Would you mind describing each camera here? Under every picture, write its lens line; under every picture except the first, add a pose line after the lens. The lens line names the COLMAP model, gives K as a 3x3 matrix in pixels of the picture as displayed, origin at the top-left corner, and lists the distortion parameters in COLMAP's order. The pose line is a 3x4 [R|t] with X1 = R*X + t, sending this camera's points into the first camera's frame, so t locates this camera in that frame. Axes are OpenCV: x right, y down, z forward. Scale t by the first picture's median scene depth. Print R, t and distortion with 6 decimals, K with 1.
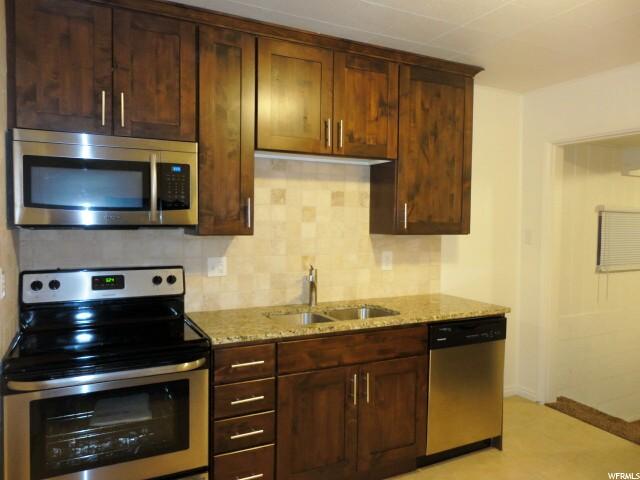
lens RADIAL K [[463.0, 0, 318.8], [0, 463.0, 236.3], [0, 0, 1]] dist [-0.001471, 0.001617]
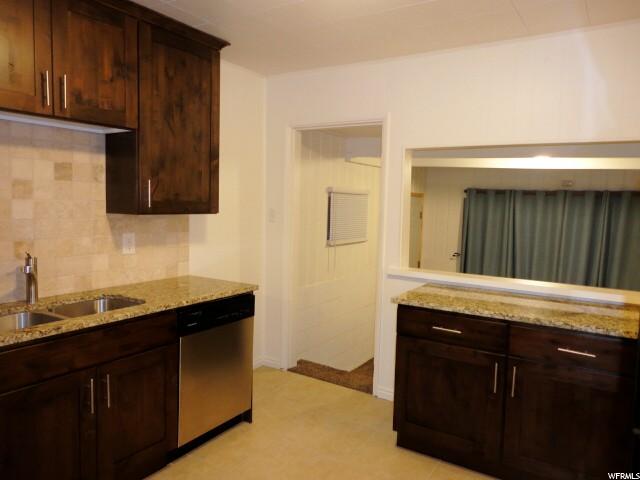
lens RADIAL K [[463.0, 0, 318.8], [0, 463.0, 236.3], [0, 0, 1]] dist [-0.001471, 0.001617]
pose [[0.860581, -0.029215, 0.508474, 0.010329], [0.004862, 0.998779, 0.049159, -0.003582], [-0.509290, -0.039833, 0.859673, 0.052291]]
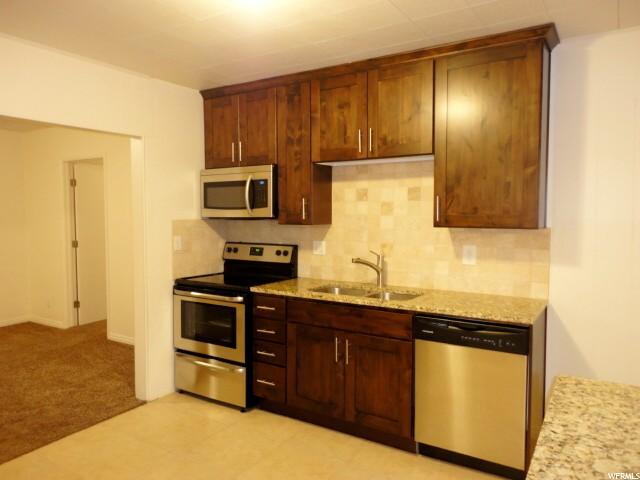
lens RADIAL K [[463.0, 0, 318.8], [0, 463.0, 236.3], [0, 0, 1]] dist [-0.001471, 0.001617]
pose [[0.523881, 0.033078, -0.851149, 0.915668], [-0.025035, 0.999412, 0.023431, -0.001014], [0.851424, 0.009034, 0.524401, 0.253766]]
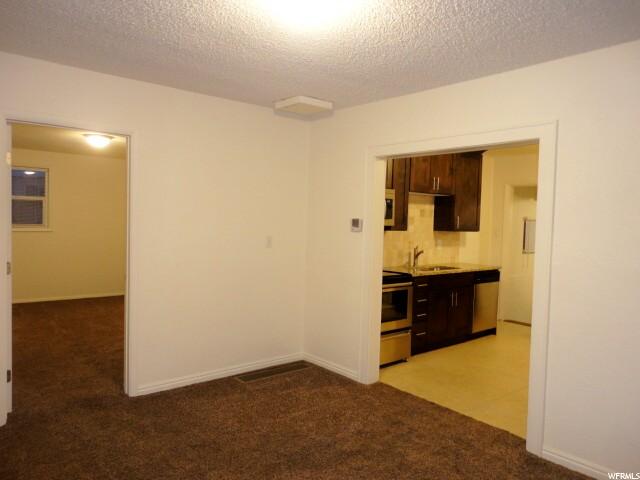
lens RADIAL K [[463.0, 0, 318.8], [0, 463.0, 236.3], [0, 0, 1]] dist [-0.001471, 0.001617]
pose [[0.970034, 0.007372, 0.242859, -0.928610], [-0.007878, 0.999968, 0.001113, 0.020730], [-0.242843, -0.002993, 0.970061, -0.867835]]
